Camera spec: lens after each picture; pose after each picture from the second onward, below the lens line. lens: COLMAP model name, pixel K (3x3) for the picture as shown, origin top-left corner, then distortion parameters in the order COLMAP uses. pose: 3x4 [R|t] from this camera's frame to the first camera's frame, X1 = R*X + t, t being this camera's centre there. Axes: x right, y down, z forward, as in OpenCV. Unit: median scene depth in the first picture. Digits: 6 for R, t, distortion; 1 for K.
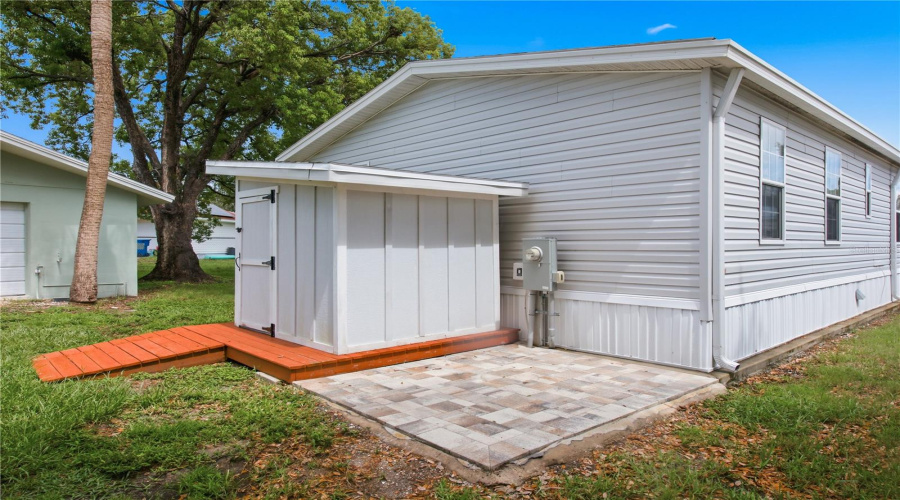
lens RADIAL K [[512.7, 0, 450.2], [0, 512.7, 243.9], [0, 0, 1]] dist [-0.006203, -0.001601]
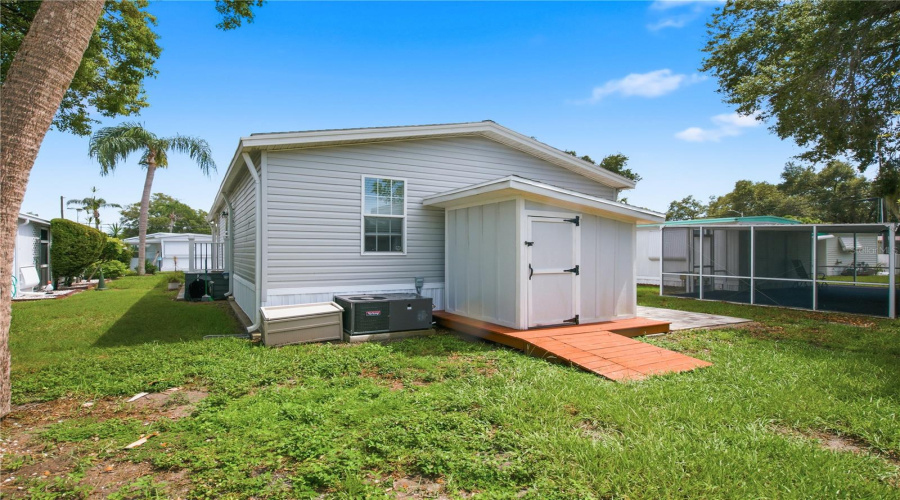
lens RADIAL K [[466.2, 0, 449.1], [0, 466.2, 246.9], [0, 0, 1]] dist [-0.003208, -0.000953]
pose [[0.273409, 0.012156, 0.961821, -1.616715], [-0.006896, 0.999919, -0.010677, -0.008384], [-0.961873, -0.003714, 0.273471, 0.983809]]
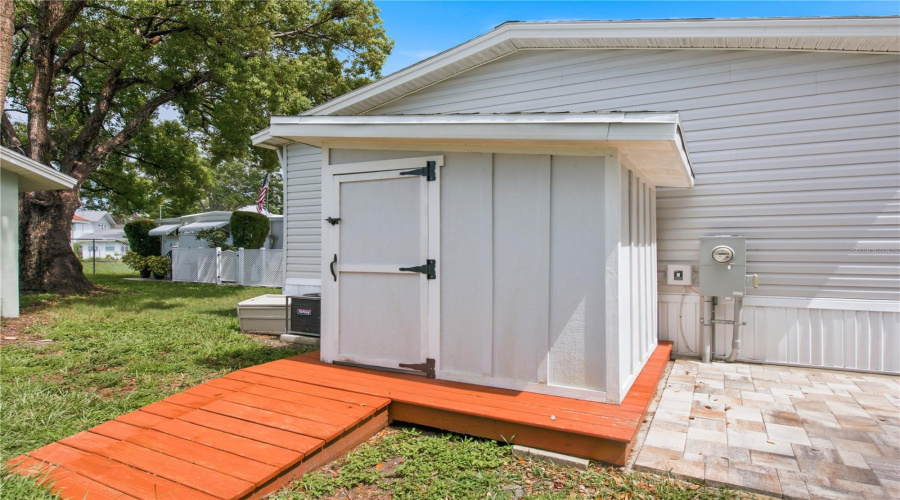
lens RADIAL K [[466.2, 0, 449.1], [0, 466.2, 246.9], [0, 0, 1]] dist [-0.003208, -0.000953]
pose [[0.947678, 0.001479, 0.319226, -0.517285], [-0.001192, 0.999999, -0.001093, 0.008540], [-0.319227, 0.000655, 0.947678, 0.405568]]
